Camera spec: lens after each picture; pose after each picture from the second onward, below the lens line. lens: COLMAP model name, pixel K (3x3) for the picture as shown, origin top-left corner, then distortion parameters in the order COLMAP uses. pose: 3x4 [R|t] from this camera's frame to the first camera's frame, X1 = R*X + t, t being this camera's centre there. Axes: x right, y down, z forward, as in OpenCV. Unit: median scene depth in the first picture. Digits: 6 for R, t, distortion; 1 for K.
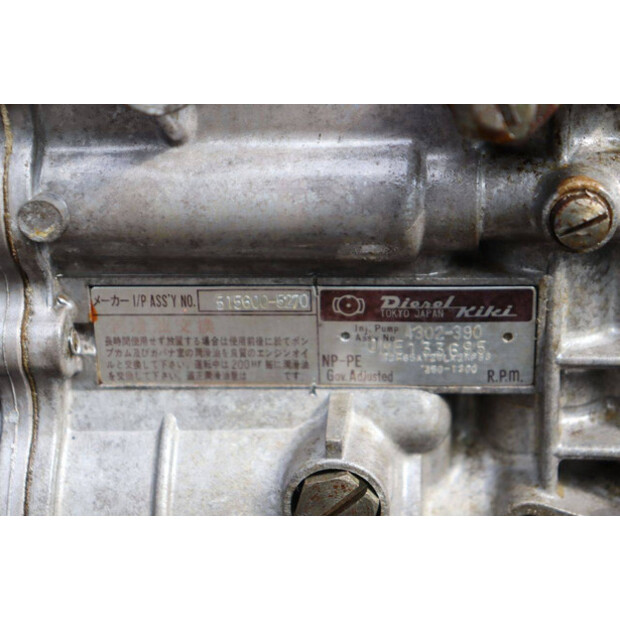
lens RADIAL K [[1444.7, 0, 310.0], [0, 1444.7, 310.0], [0, 0, 1]] dist [0.302939, -0.110642]
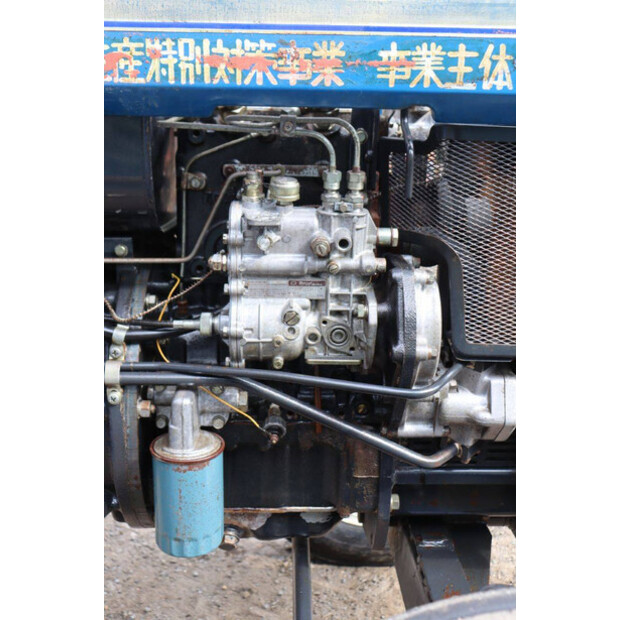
lens RADIAL K [[797.1, 0, 310.0], [0, 797.1, 310.0], [0, 0, 1]] dist [-0.057439, 0.034277]
pose [[0.990432, 0.005477, 0.137891, -0.339130], [-0.004902, 0.999978, -0.004512, 0.115293], [-0.137913, 0.003793, 0.990437, -2.099607]]
